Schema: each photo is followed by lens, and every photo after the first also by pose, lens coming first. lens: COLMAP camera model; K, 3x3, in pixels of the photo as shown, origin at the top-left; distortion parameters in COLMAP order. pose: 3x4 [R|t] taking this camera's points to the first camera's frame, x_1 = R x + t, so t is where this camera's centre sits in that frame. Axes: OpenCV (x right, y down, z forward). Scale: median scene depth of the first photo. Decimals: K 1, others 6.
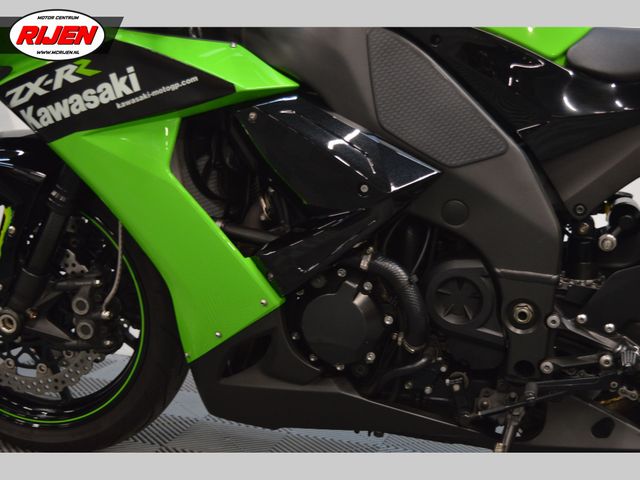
lens RADIAL K [[997.7, 0, 320.0], [0, 997.7, 240.0], [0, 0, 1]] dist [-0.035859, -0.059456]
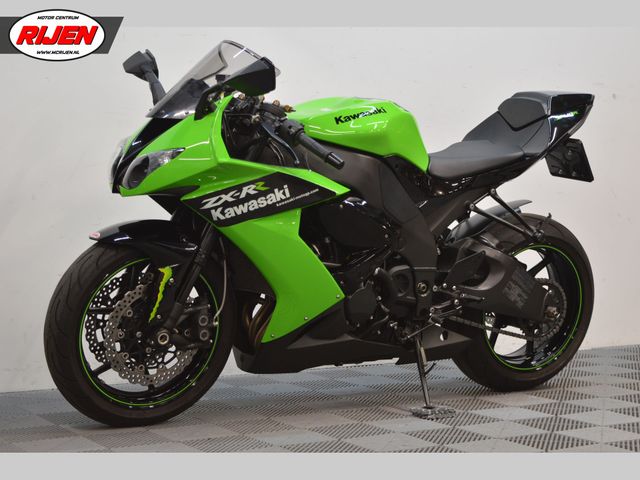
lens RADIAL K [[1290.2, 0, 320.0], [0, 1290.2, 240.0], [0, 0, 1]] dist [0.044382, 0.063302]
pose [[0.676529, -0.084768, 0.731521, -1.976202], [0.113215, 0.993516, 0.010423, -0.082847], [-0.727661, 0.075767, 0.681739, -0.766496]]
